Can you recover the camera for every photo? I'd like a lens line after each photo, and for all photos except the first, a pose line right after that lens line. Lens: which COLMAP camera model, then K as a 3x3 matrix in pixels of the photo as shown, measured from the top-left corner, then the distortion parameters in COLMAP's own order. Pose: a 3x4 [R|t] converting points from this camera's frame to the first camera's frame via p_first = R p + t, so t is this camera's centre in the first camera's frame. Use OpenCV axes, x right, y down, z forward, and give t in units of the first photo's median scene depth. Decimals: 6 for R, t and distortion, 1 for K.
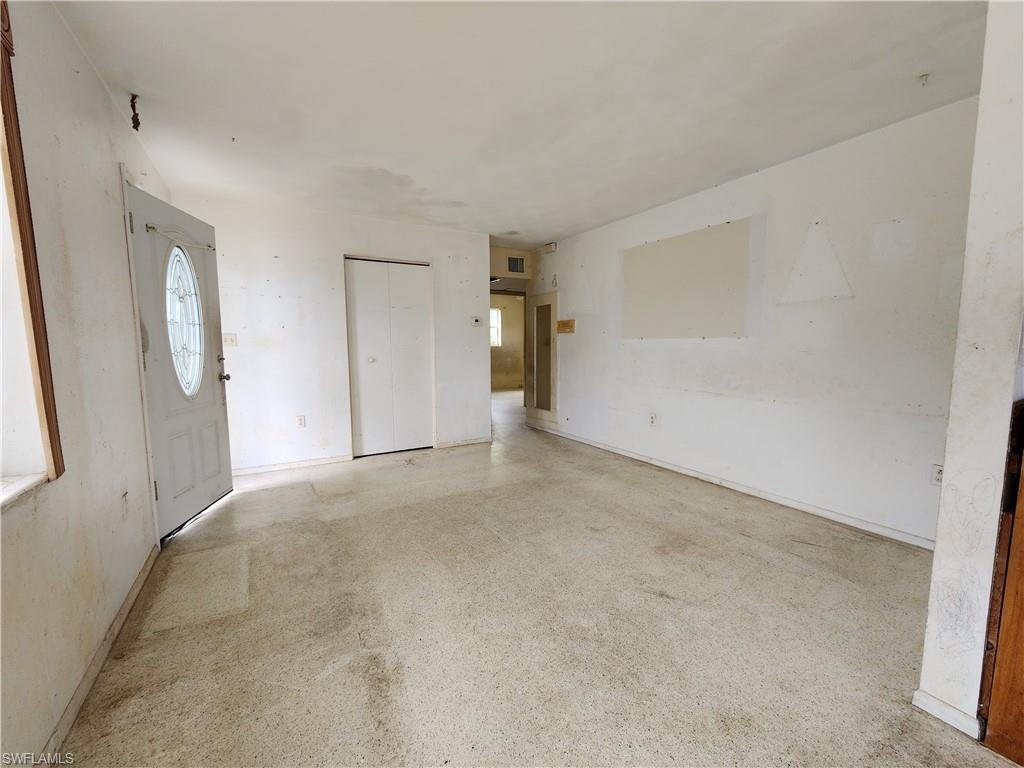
lens RADIAL K [[420.3, 0, 508.3], [0, 420.3, 384.6], [0, 0, 1]] dist [-0.002810, 0.000841]
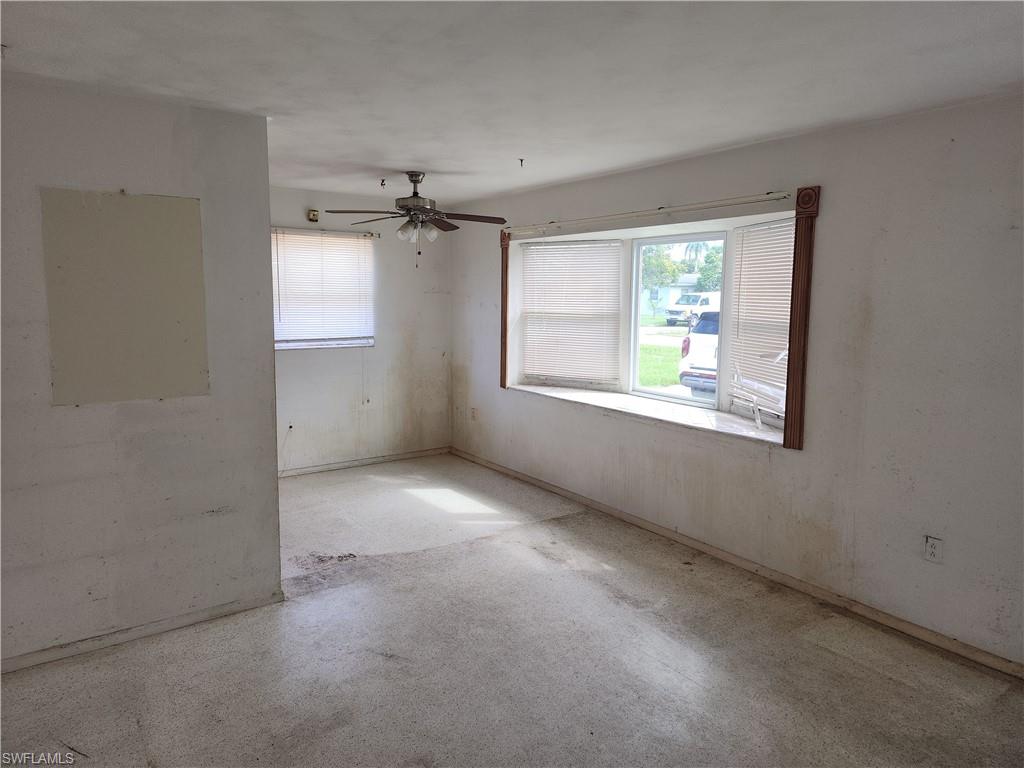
lens RADIAL K [[678.1, 0, 513.8], [0, 678.1, 361.5], [0, 0, 1]] dist [0.047570, -0.026452]
pose [[-0.996004, 0.003045, -0.089259, 0.240460], [-0.014540, 0.980557, 0.195693, -0.478240], [0.088119, 0.196209, -0.976595, 2.537545]]
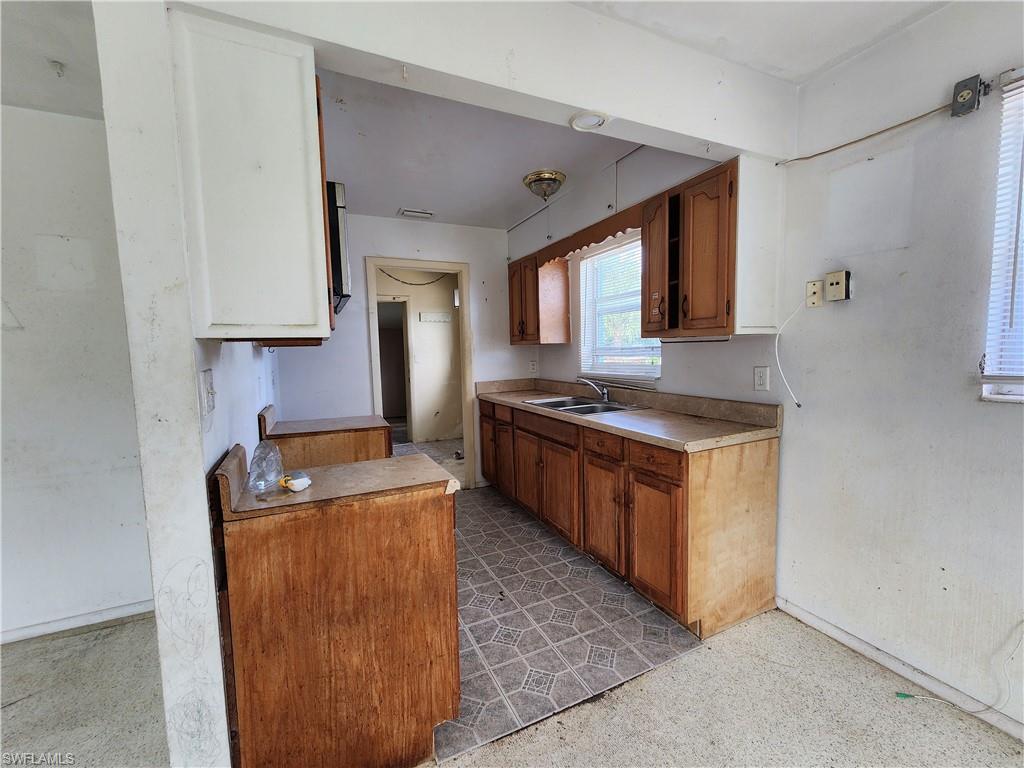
lens RADIAL K [[420.3, 0, 517.1], [0, 420.3, 385.8], [0, 0, 1]] dist [-0.002810, 0.000841]
pose [[0.076252, -0.081334, 0.993766, 0.226610], [0.121200, 0.990033, 0.071728, -0.082813], [-0.989695, 0.114975, 0.085349, 0.143015]]
